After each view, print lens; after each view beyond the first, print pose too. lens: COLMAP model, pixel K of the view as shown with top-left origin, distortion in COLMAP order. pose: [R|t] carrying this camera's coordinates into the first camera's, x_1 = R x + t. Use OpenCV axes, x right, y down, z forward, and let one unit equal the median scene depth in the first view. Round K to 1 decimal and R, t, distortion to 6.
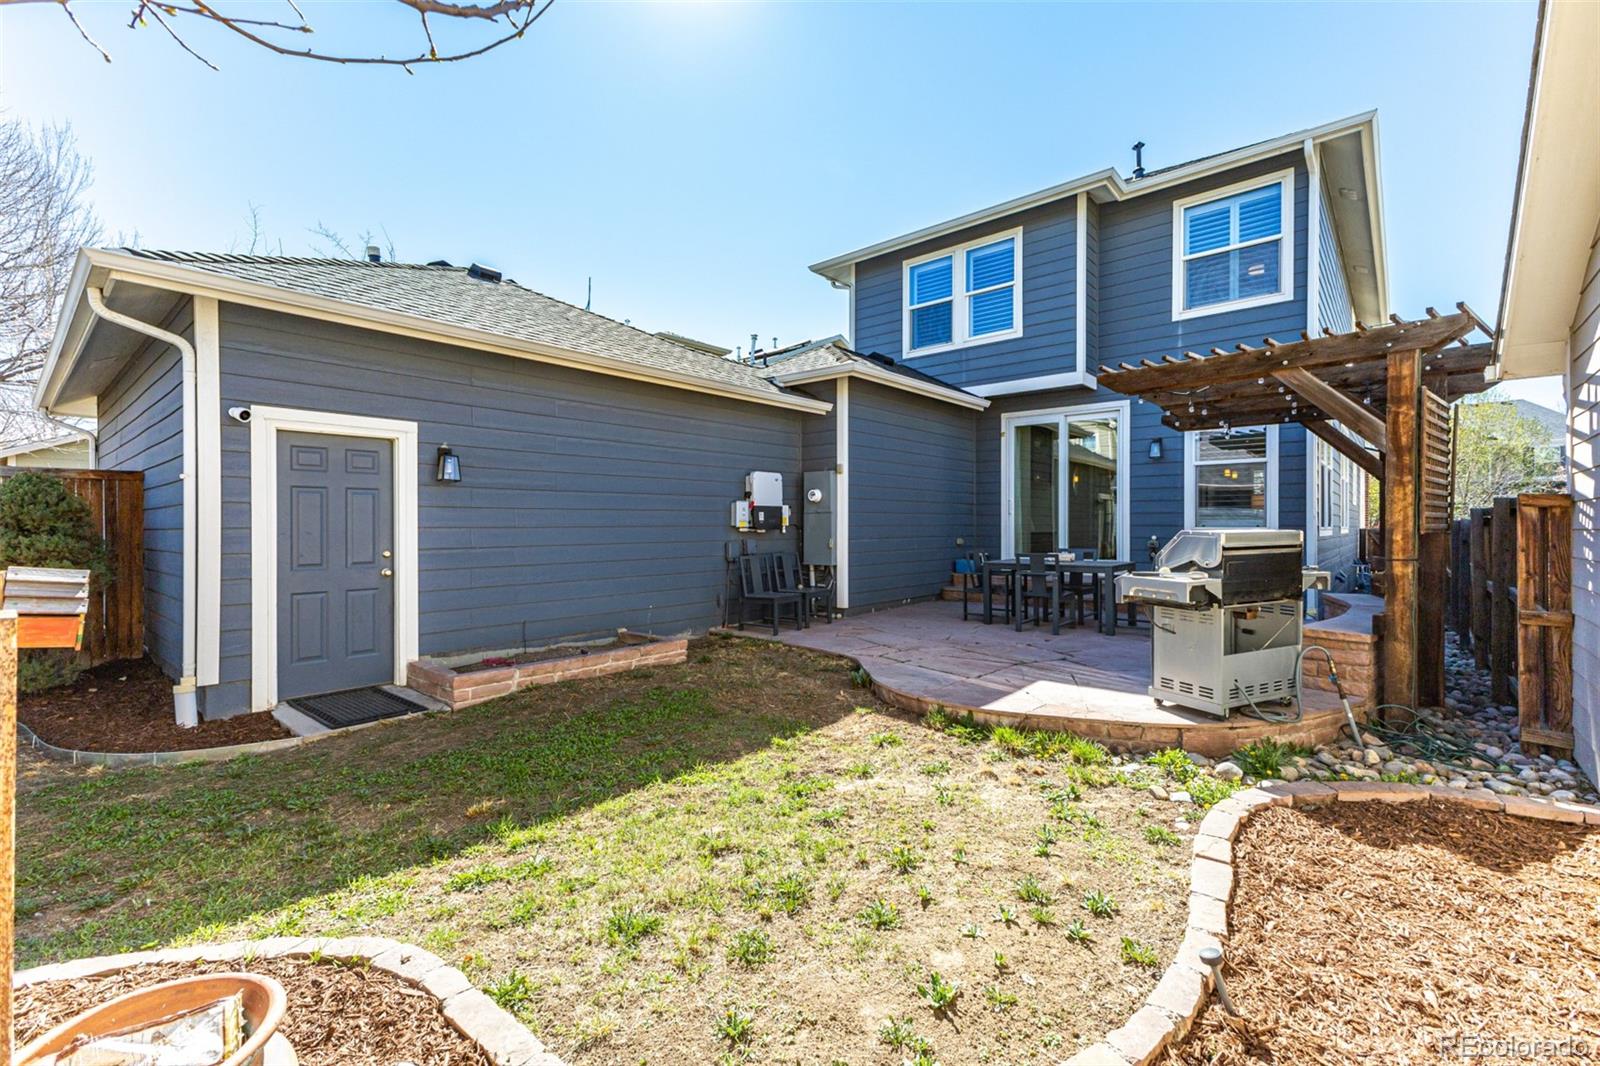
lens RADIAL K [[696.1, 0, 810.4], [0, 696.1, 529.8], [0, 0, 1]] dist [0.000172, 0.000071]
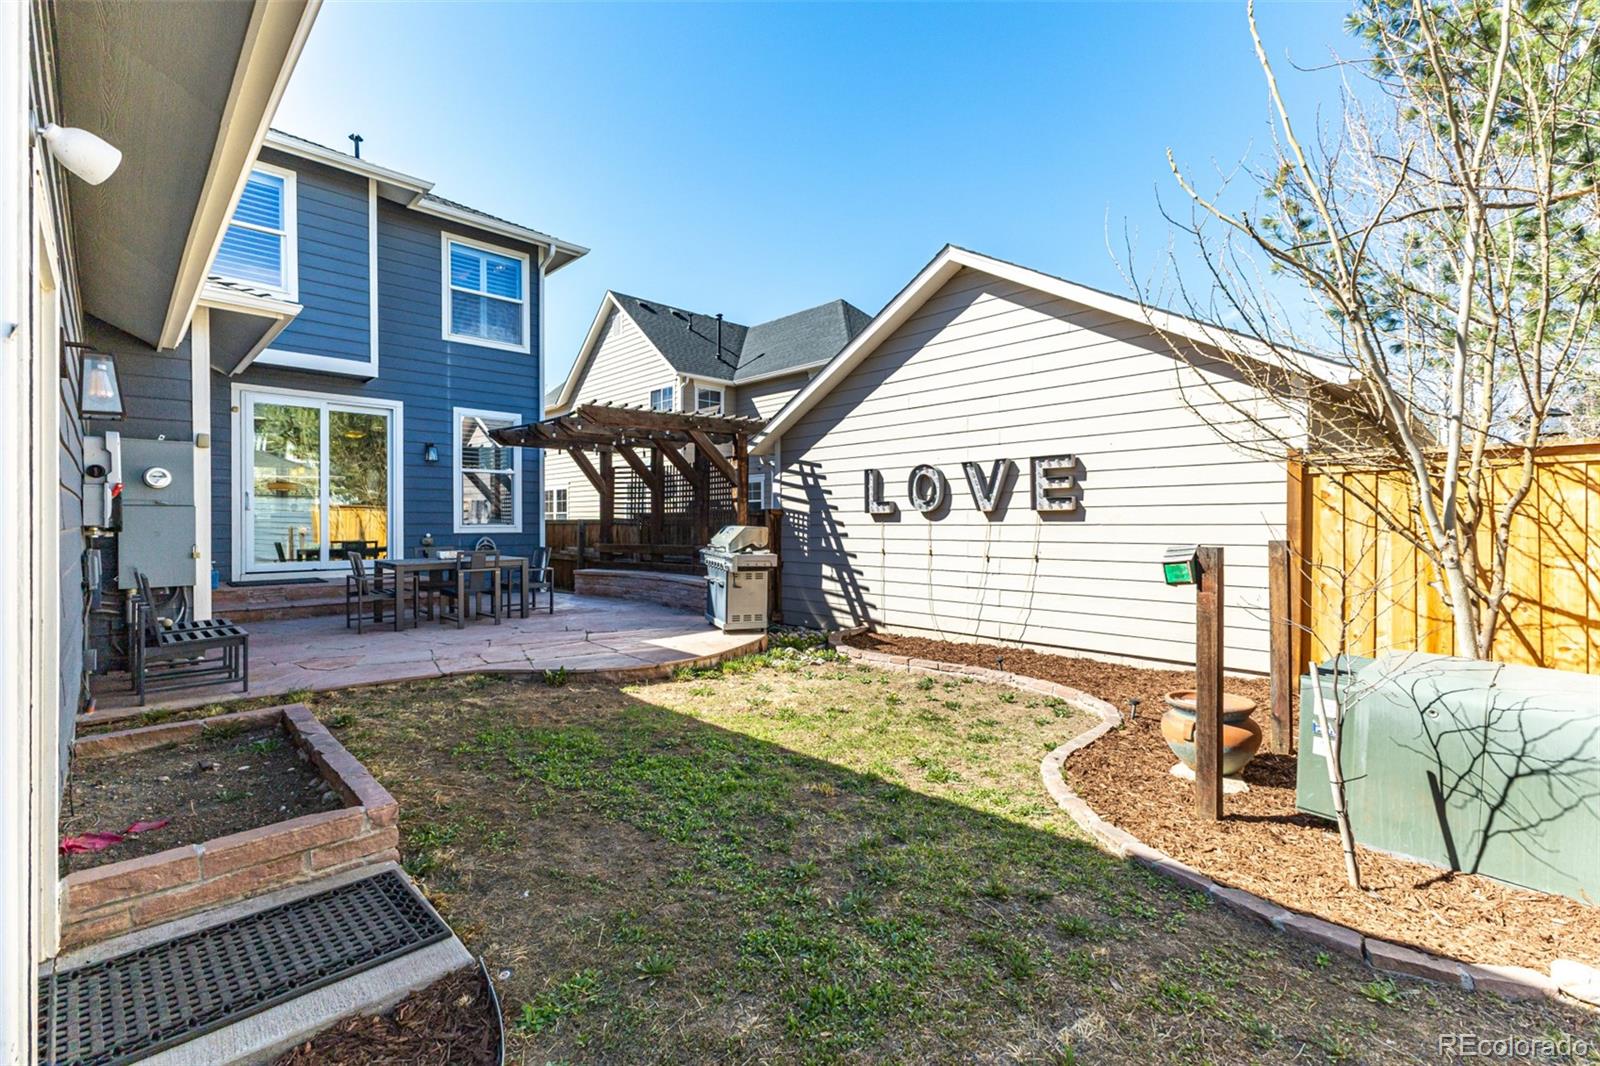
lens RADIAL K [[696.1, 0, 810.4], [0, 696.1, 529.8], [0, 0, 1]] dist [0.000172, 0.000071]
pose [[0.074826, -0.000857, 0.997196, -0.555428], [0.001543, 0.999999, 0.000743, 0.004004], [-0.997195, 0.001483, 0.074827, 0.342672]]
